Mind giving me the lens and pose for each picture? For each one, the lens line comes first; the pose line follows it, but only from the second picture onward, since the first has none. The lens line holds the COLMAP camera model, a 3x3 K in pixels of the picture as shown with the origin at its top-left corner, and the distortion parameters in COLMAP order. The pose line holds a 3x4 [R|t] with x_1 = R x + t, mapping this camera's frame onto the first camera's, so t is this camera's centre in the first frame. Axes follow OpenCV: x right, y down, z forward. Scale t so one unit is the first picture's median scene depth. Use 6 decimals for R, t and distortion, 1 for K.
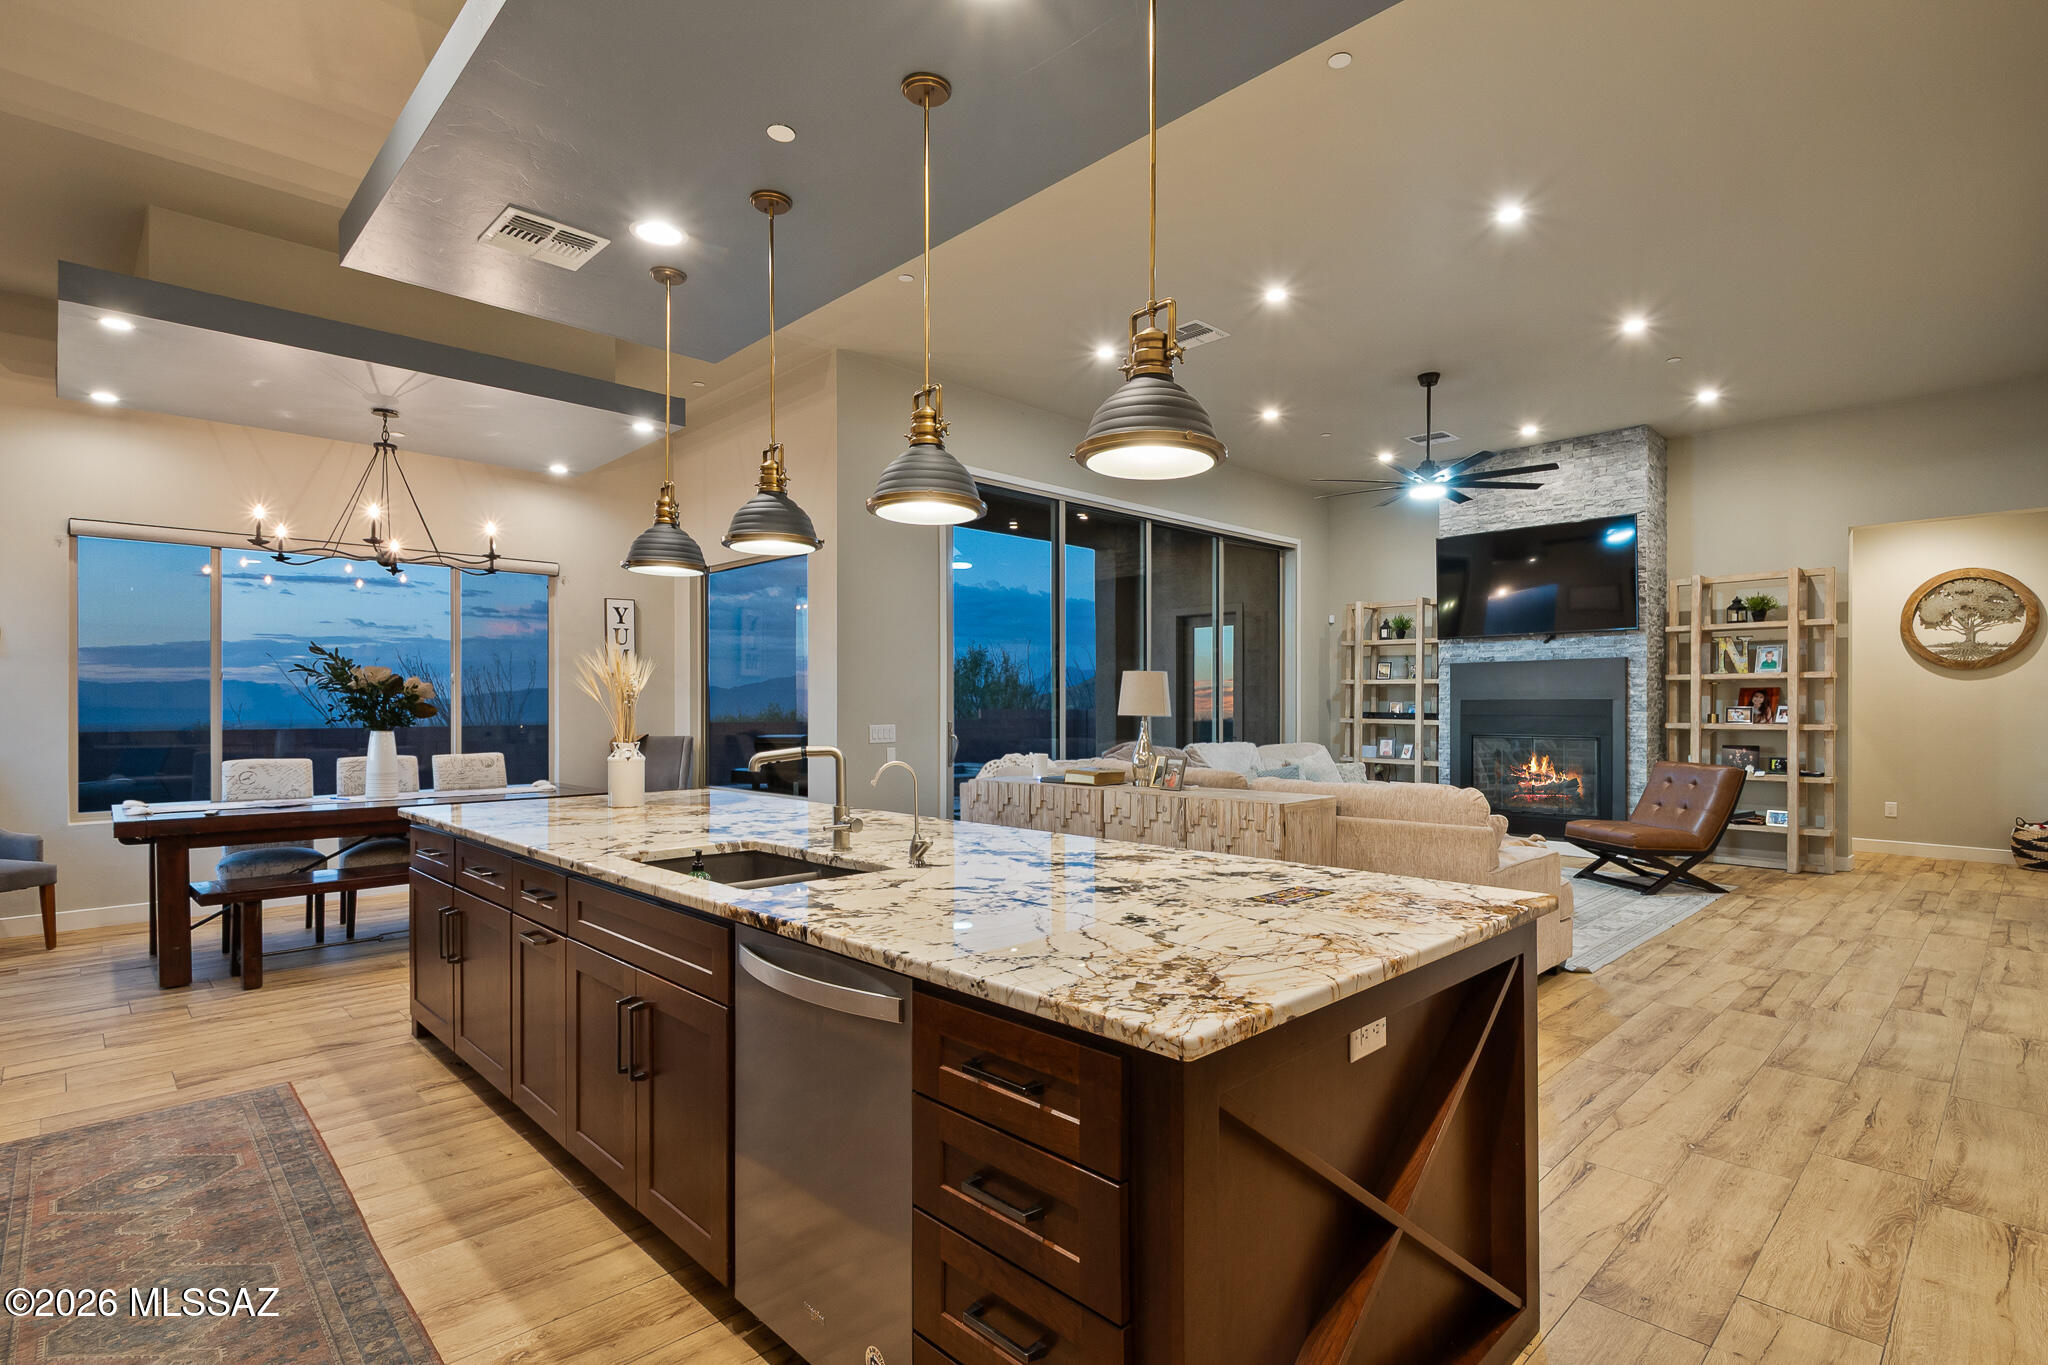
lens RADIAL K [[1000.7, 0, 1028.0], [0, 1000.7, 699.6], [0, 0, 1]] dist [0.001959, 0.000686]
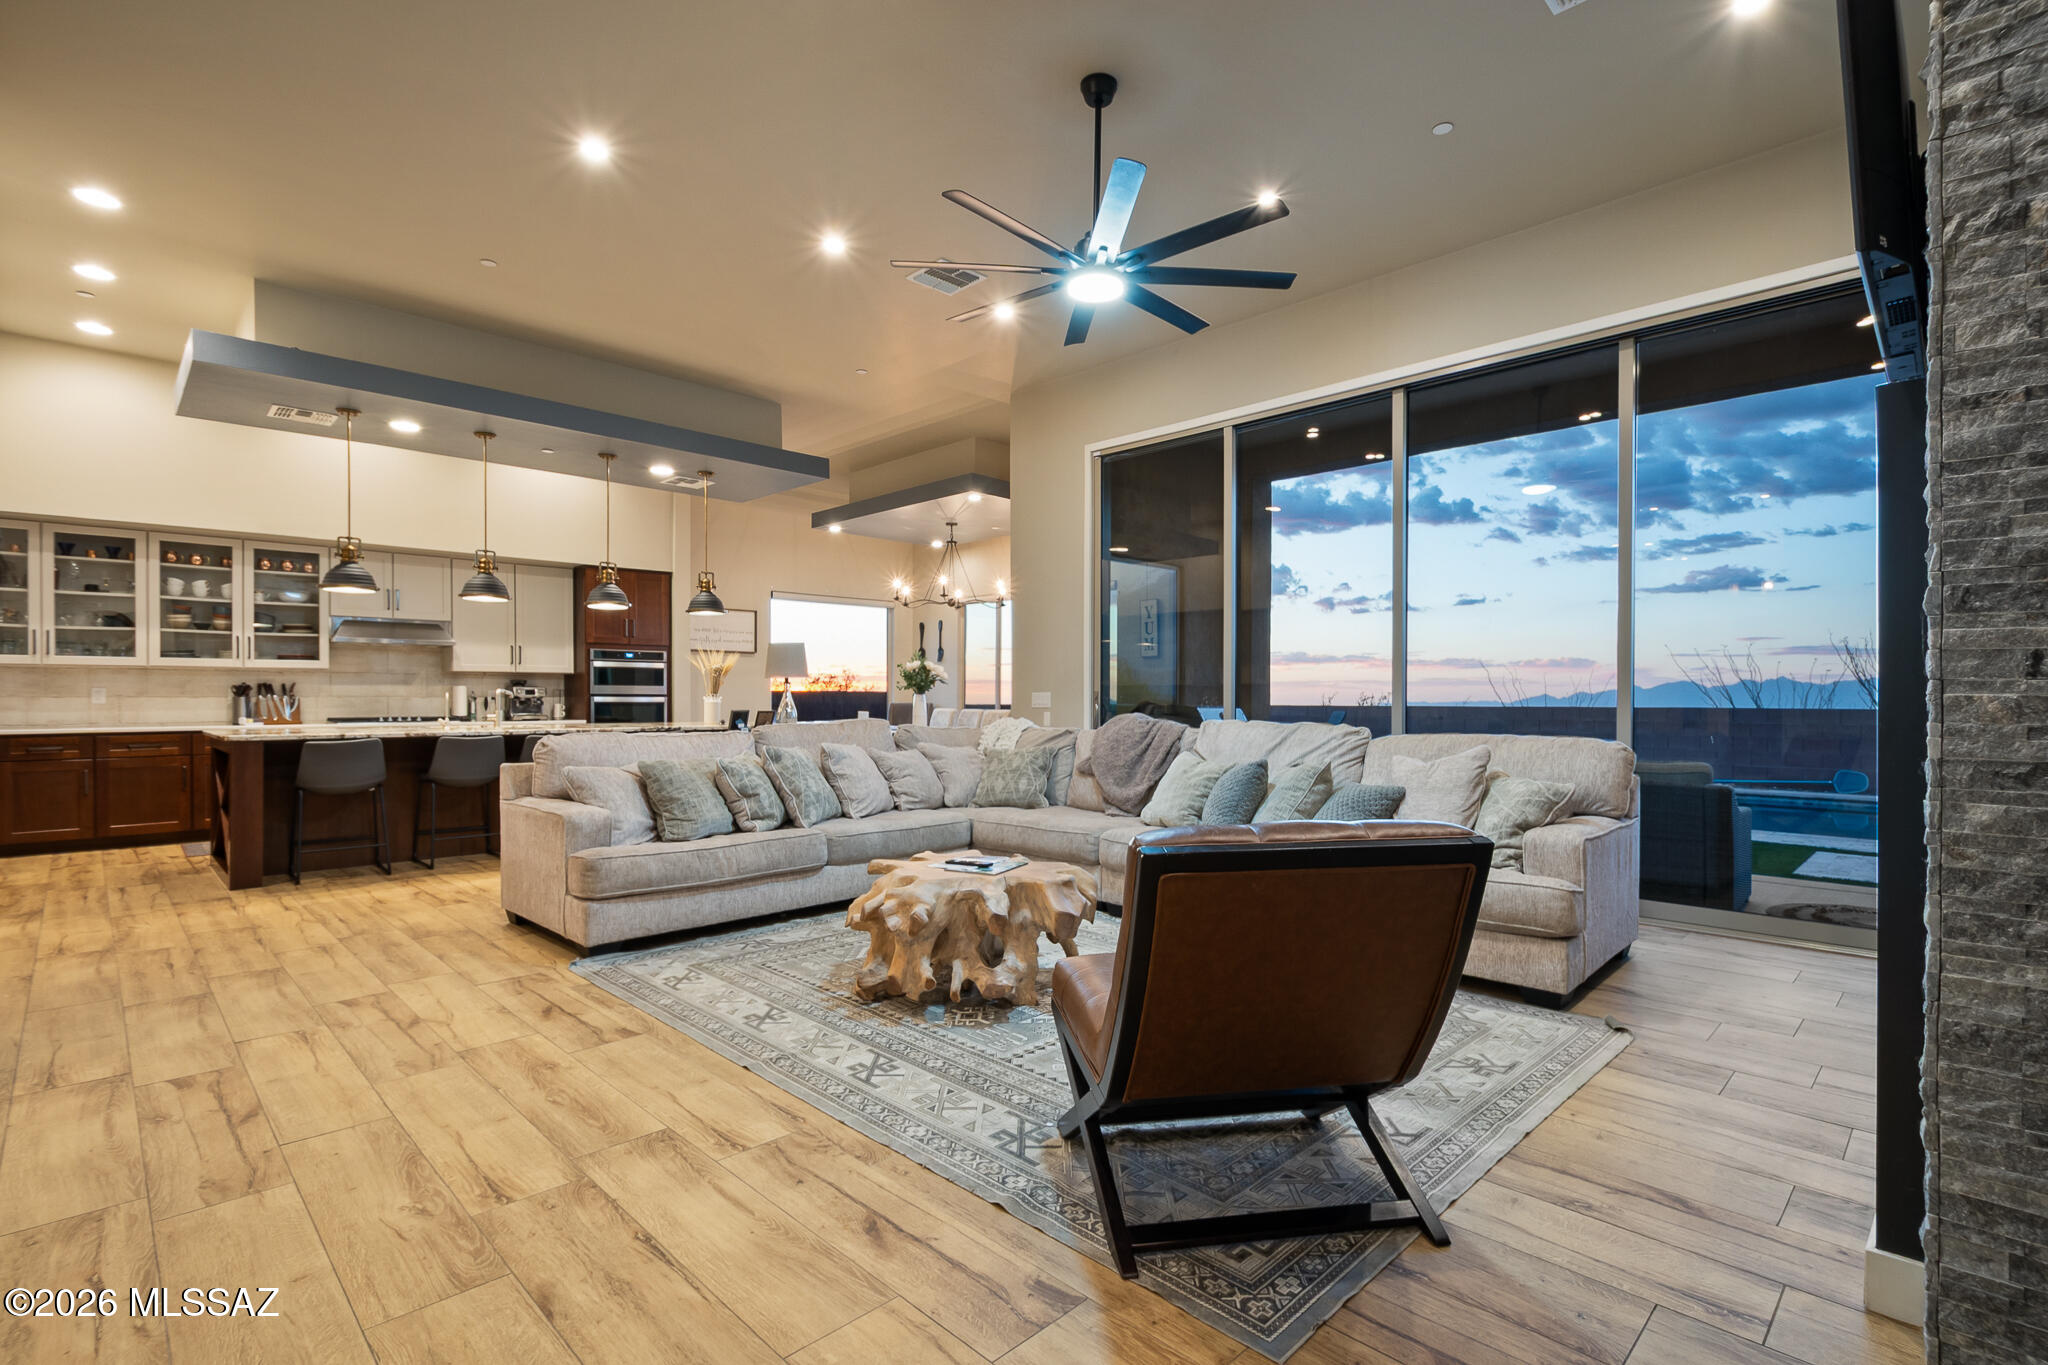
lens RADIAL K [[942.6, 0, 1024.0], [0, 942.6, 682.5], [0, 0, 1]] dist [0.004445, 0.000140]
pose [[0.008595, -0.014250, -0.999862, 1.380420], [0.006242, 0.999880, -0.014197, 0.042775], [0.999944, -0.006119, 0.008683, 1.388791]]
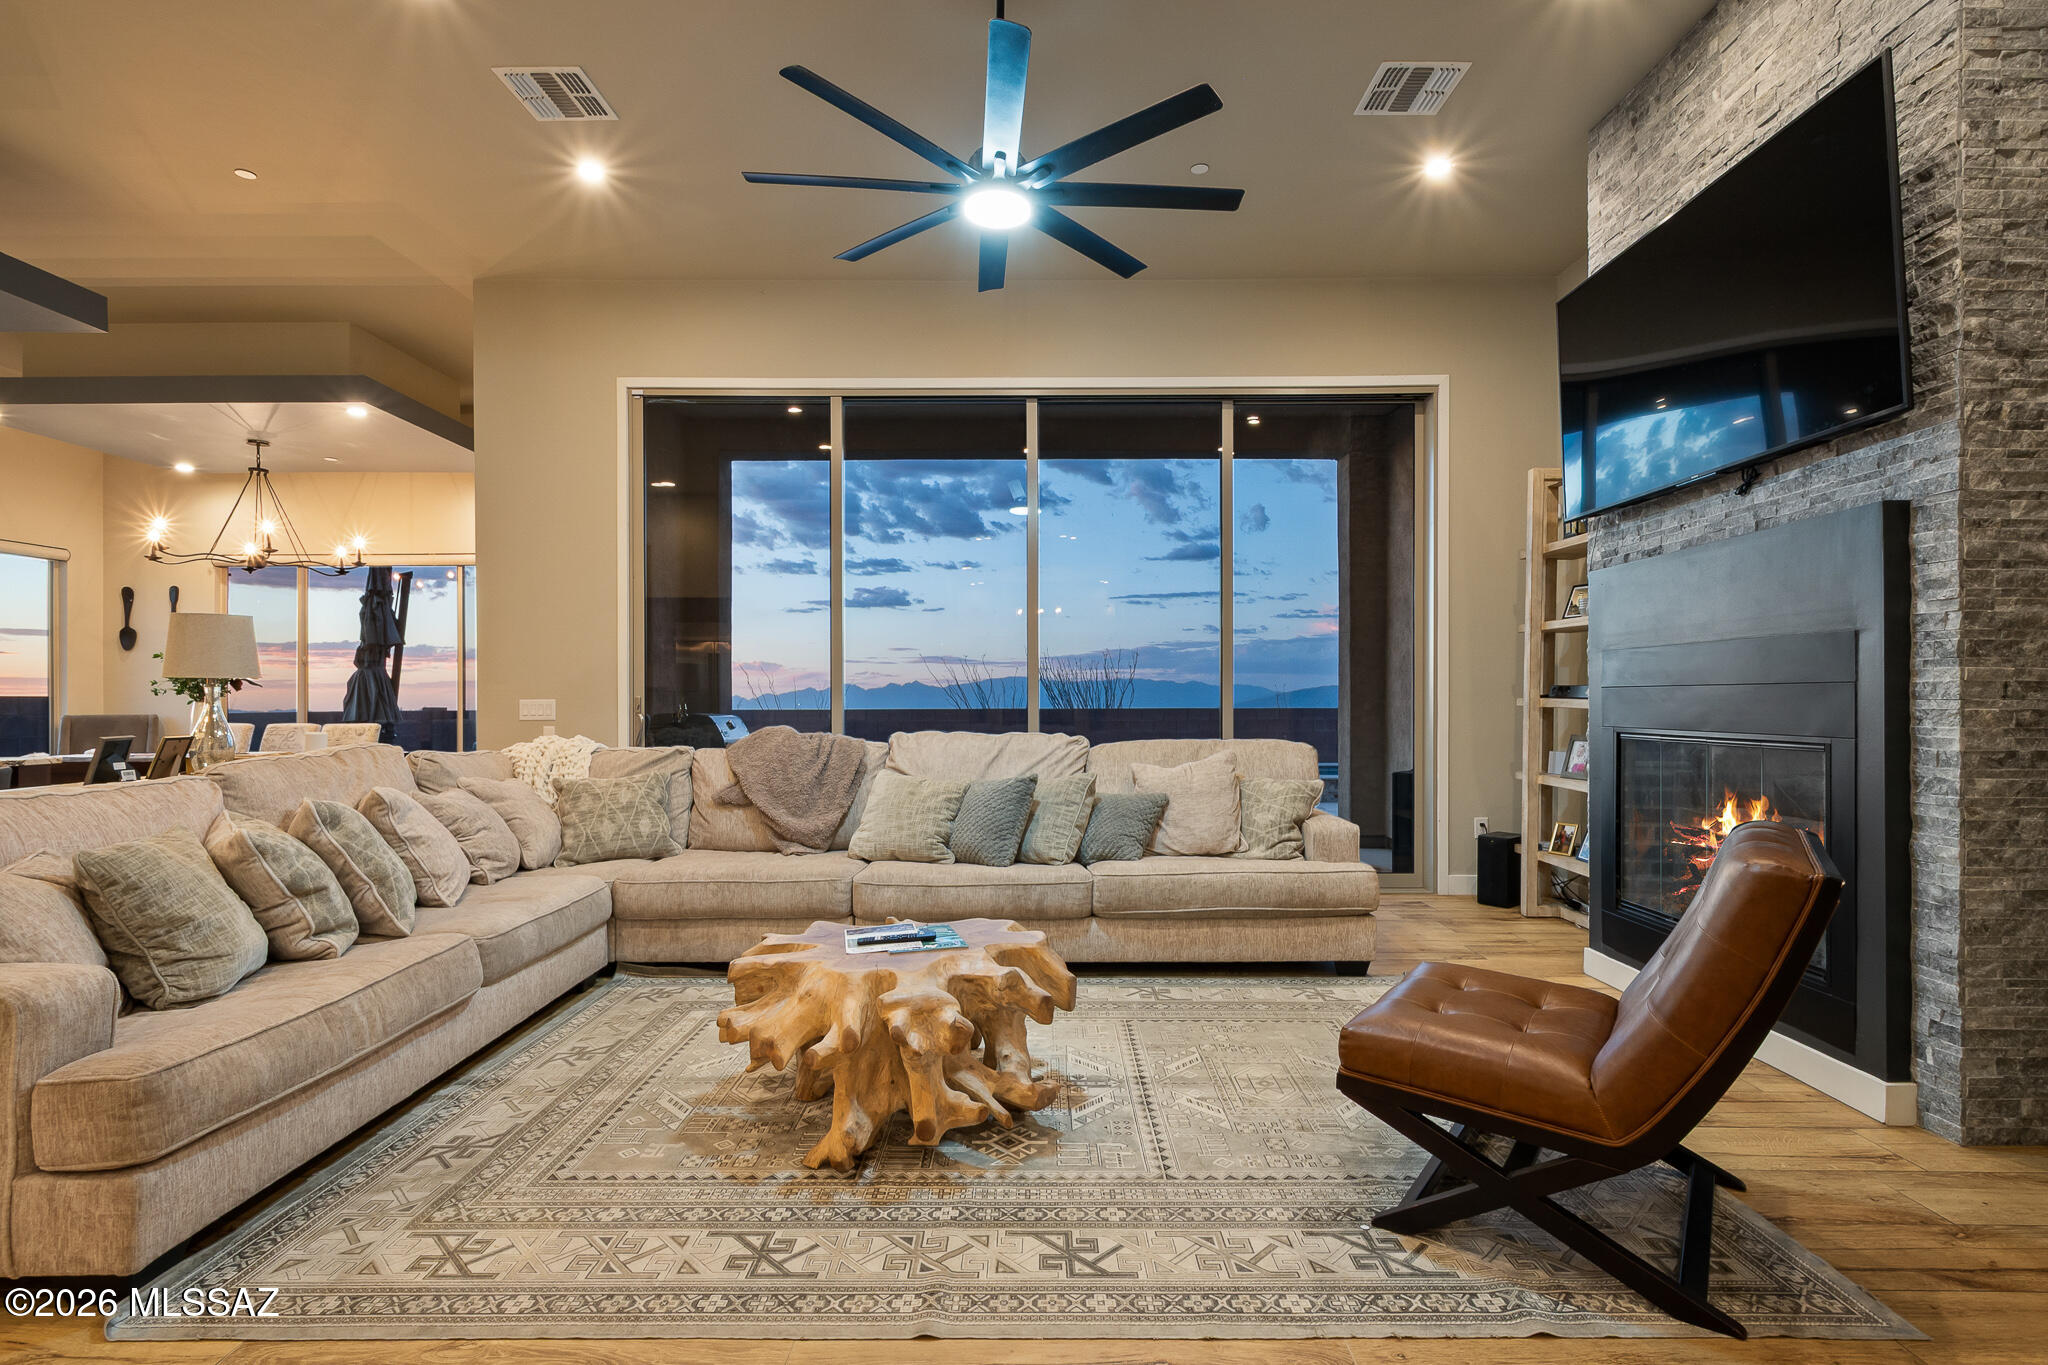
lens RADIAL K [[984.8, 0, 1023.7], [0, 984.8, 688.7], [0, 0, 1]] dist [0.003860, 0.000440]
pose [[0.709001, -0.007274, -0.705170, 1.068488], [0.006109, 0.999973, -0.004172, 0.032234], [0.705181, -0.001350, 0.709026, 0.974718]]
